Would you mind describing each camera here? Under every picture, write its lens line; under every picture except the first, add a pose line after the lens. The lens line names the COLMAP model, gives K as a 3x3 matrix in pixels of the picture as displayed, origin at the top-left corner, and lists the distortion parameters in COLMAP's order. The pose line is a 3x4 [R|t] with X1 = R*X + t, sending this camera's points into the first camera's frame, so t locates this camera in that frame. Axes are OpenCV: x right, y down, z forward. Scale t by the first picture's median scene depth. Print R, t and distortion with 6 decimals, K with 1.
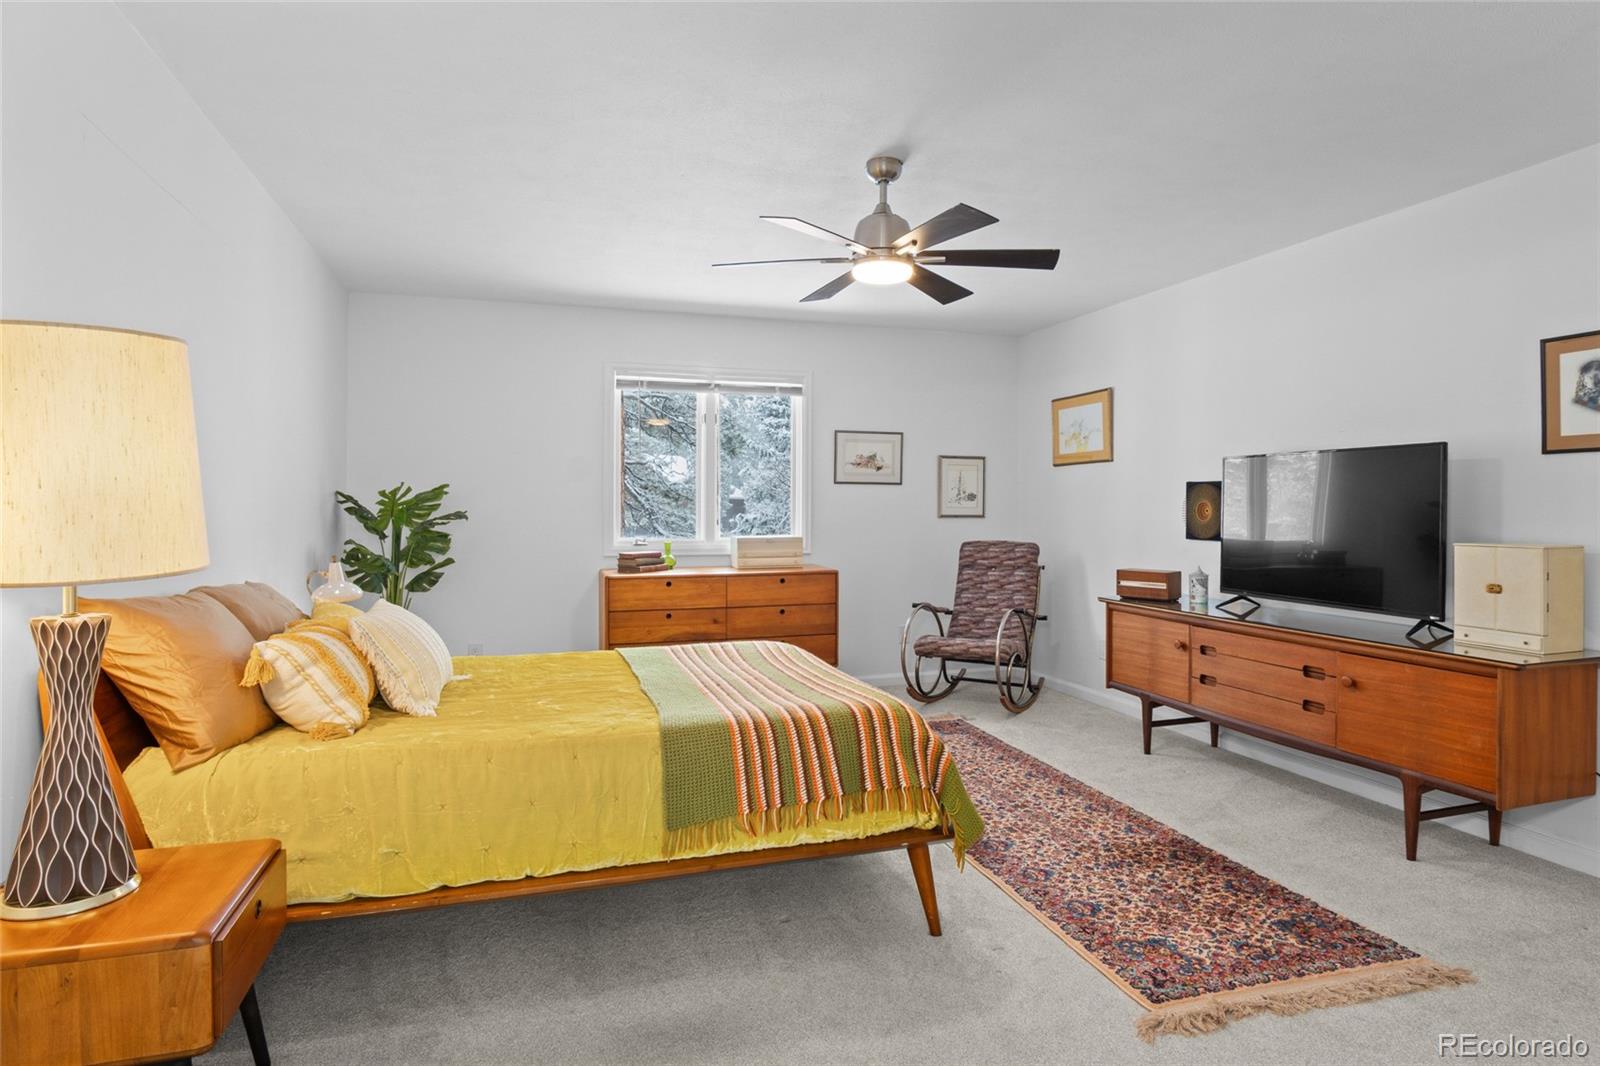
lens RADIAL K [[875.8, 0, 799.3], [0, 875.8, 531.5], [0, 0, 1]] dist [-0.024085, -0.000638]
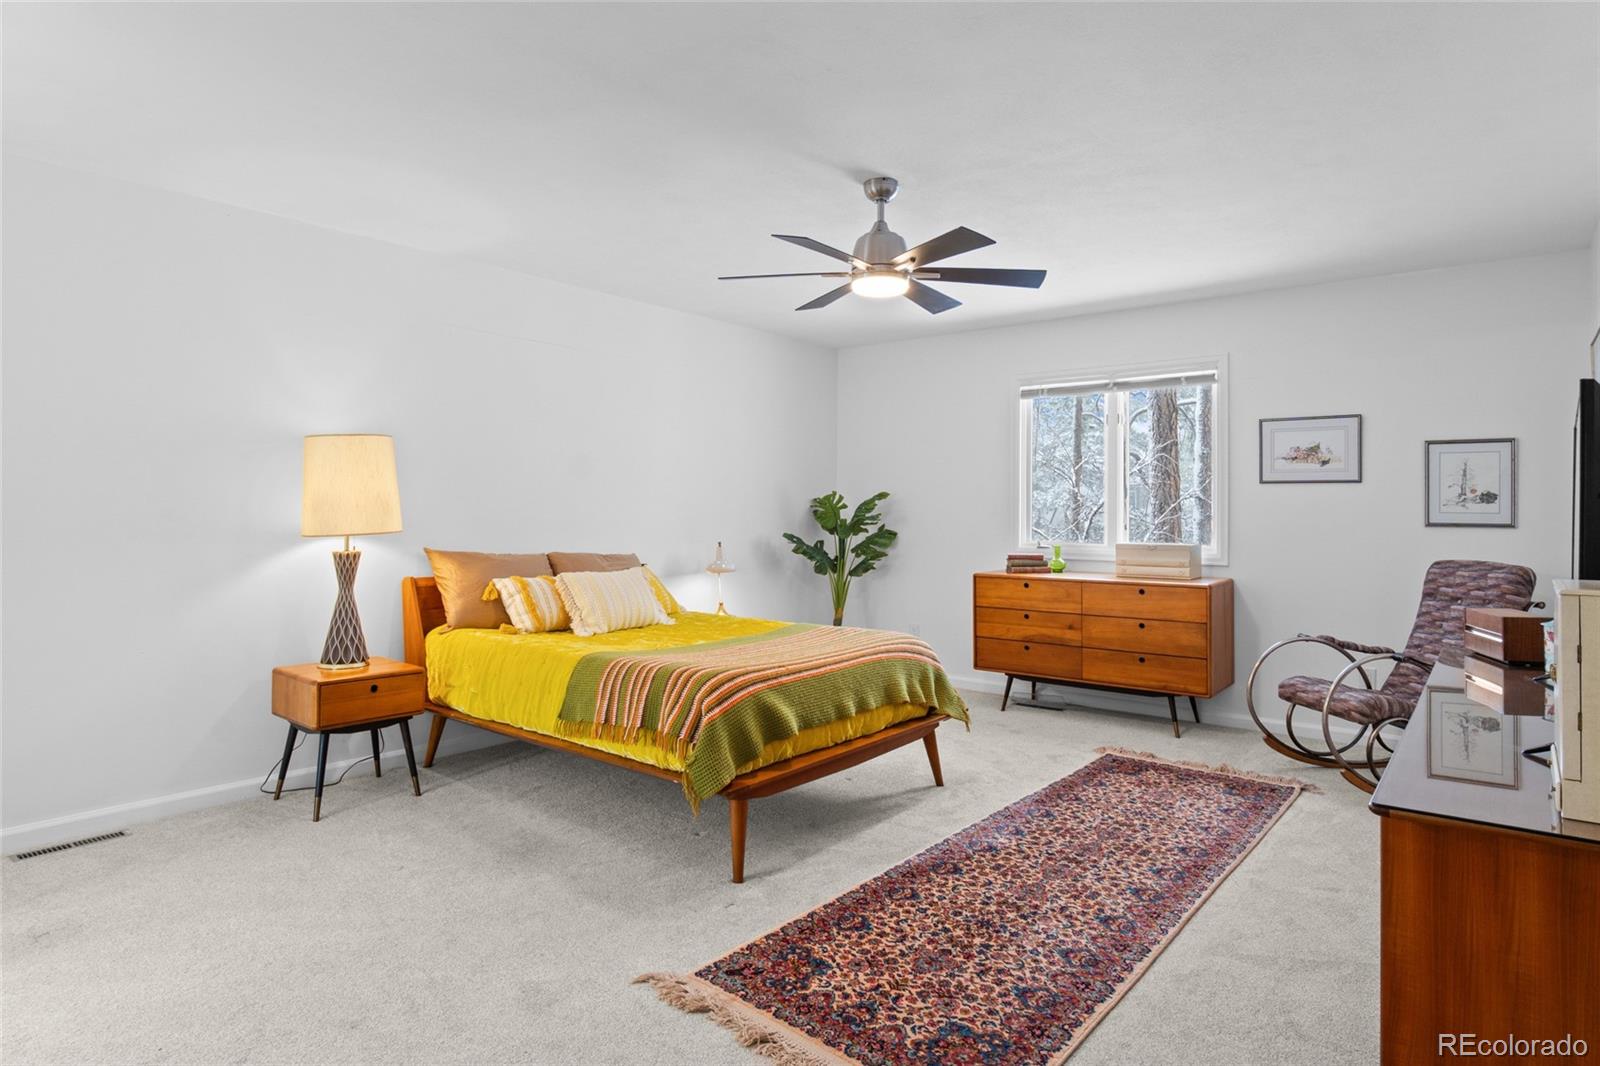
lens RADIAL K [[875.8, 0, 803.8], [0, 875.8, 520.1], [0, 0, 1]] dist [-0.024085, -0.000638]
pose [[0.546920, 0.009674, -0.837129, 0.705197], [-0.027368, 0.999605, -0.006329, -0.003792], [0.836737, 0.026372, 0.546969, 0.265188]]
